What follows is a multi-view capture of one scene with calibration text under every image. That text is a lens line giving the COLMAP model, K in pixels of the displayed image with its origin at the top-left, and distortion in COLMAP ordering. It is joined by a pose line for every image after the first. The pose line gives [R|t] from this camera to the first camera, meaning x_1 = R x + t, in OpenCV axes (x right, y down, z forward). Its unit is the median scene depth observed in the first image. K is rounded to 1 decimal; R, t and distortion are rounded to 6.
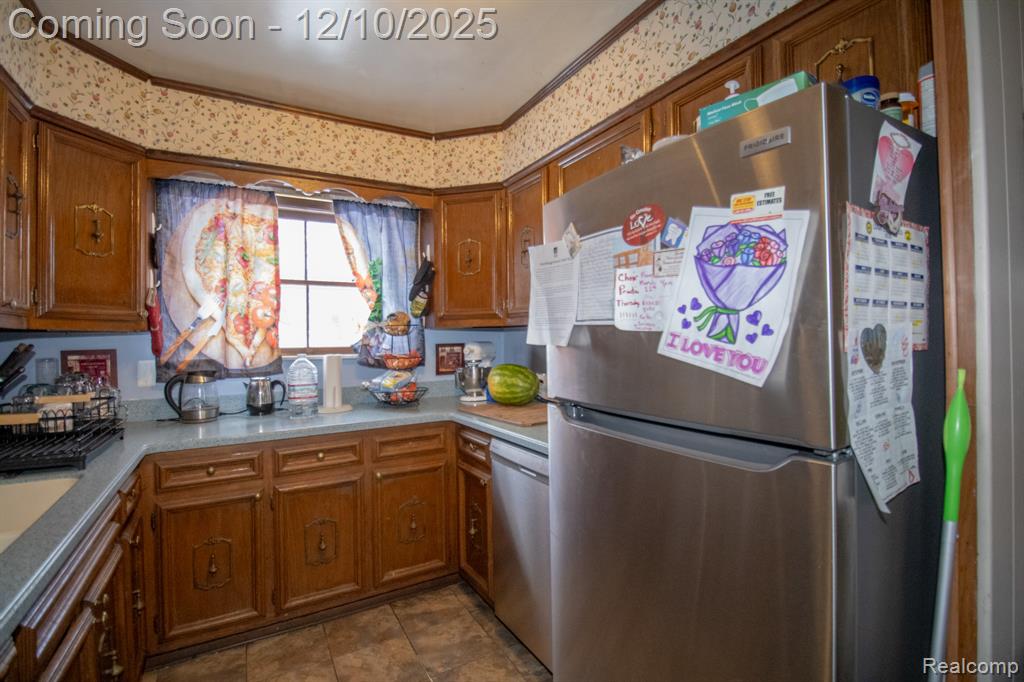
lens RADIAL K [[478.5, 0, 521.1], [0, 478.5, 330.8], [0, 0, 1]] dist [-0.000194, -0.012813]
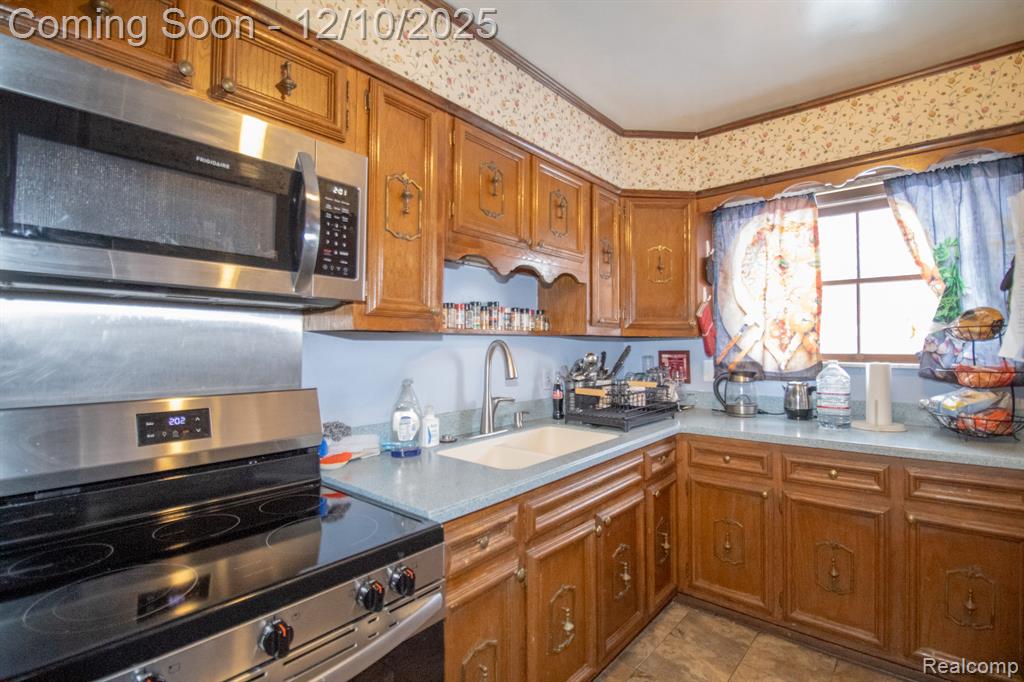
lens RADIAL K [[478.5, 0, 521.1], [0, 478.5, 330.8], [0, 0, 1]] dist [-0.000194, -0.012813]
pose [[0.320180, -0.015738, -0.947226, 0.227203], [0.010481, 0.999860, -0.013069, -0.002895], [0.947299, -0.005743, 0.320300, 0.133563]]
